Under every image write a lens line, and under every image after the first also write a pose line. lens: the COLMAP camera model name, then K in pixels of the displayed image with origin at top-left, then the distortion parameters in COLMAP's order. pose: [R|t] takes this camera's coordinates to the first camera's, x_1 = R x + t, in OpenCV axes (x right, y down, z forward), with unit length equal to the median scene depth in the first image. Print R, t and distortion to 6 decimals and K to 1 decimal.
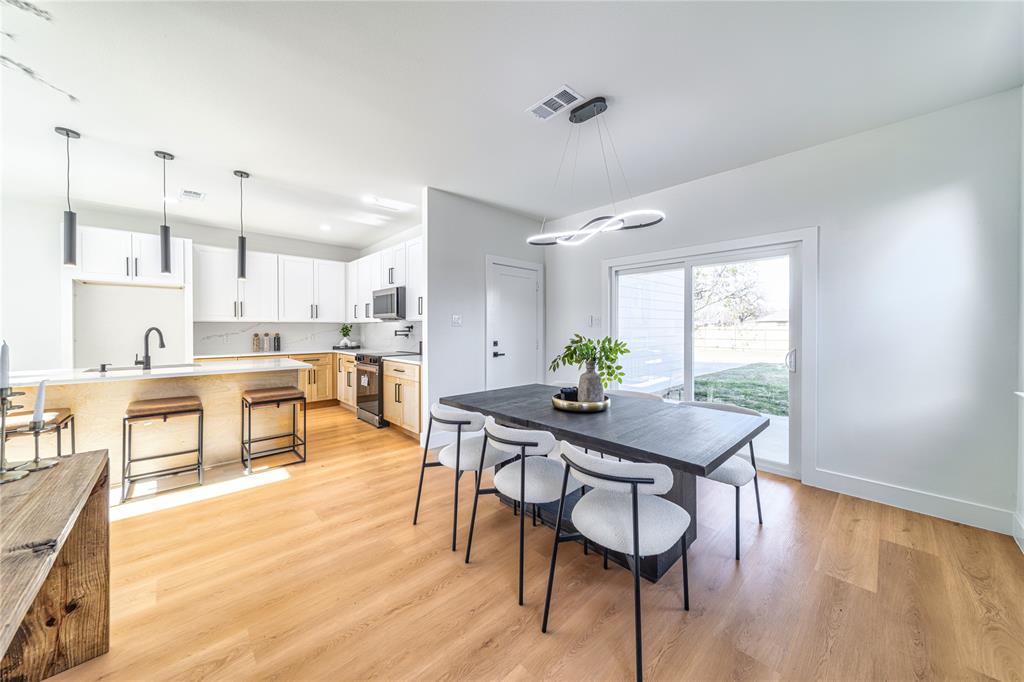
lens RADIAL K [[357.8, 0, 516.4], [0, 357.8, 332.3], [0, 0, 1]] dist [0.001003, 0.000108]
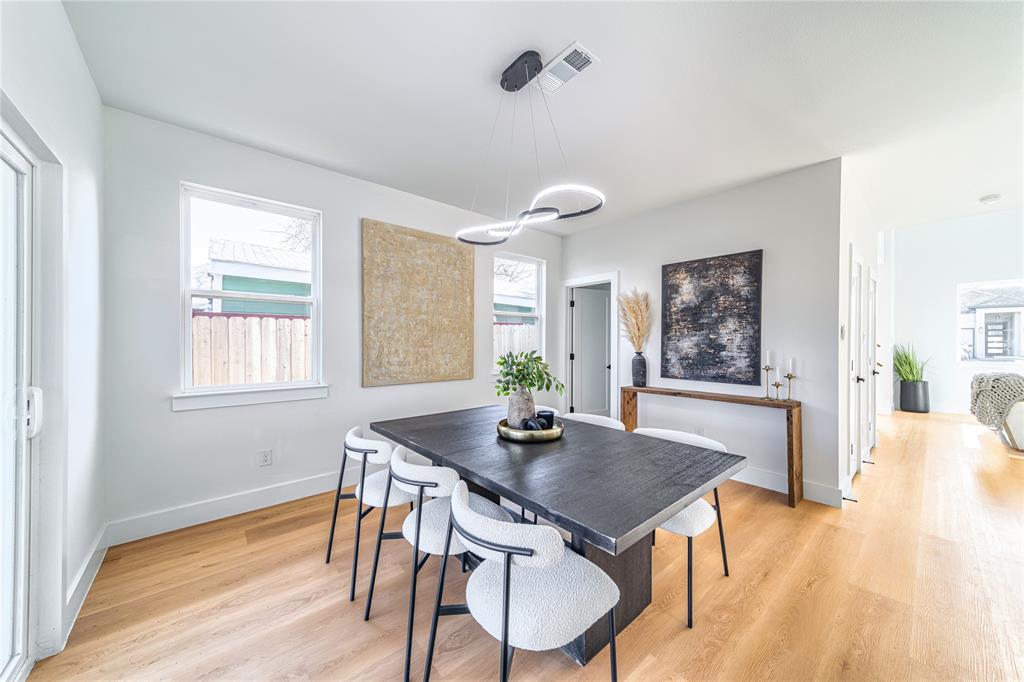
lens RADIAL K [[358.2, 0, 508.7], [0, 358.2, 339.6], [0, 0, 1]] dist [0.012368, 0.000078]
pose [[-0.998243, -0.002175, 0.059217, 0.113133], [-0.002084, 0.999997, 0.001599, -0.014375], [-0.059220, 0.001473, -0.998244, 1.162548]]
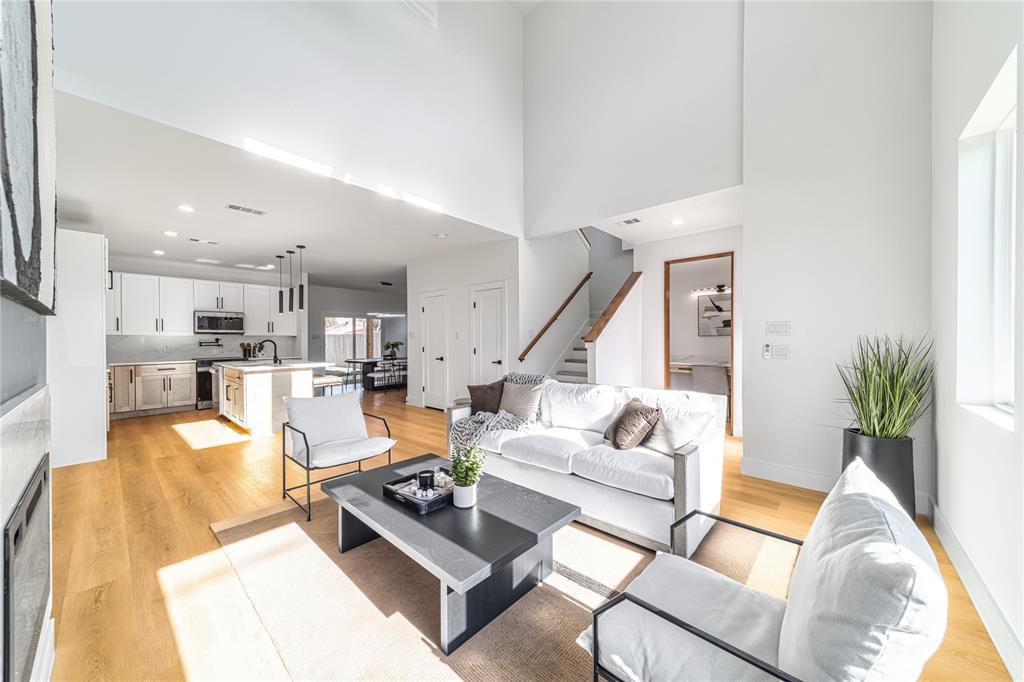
lens RADIAL K [[360.3, 0, 516.9], [0, 360.3, 338.9], [0, 0, 1]] dist [-0.000204, -0.000079]
pose [[-0.086811, -0.002789, 0.996221, -2.486230], [0.012678, 0.999912, 0.003904, -0.010803], [-0.996144, 0.012969, -0.086768, -0.045198]]
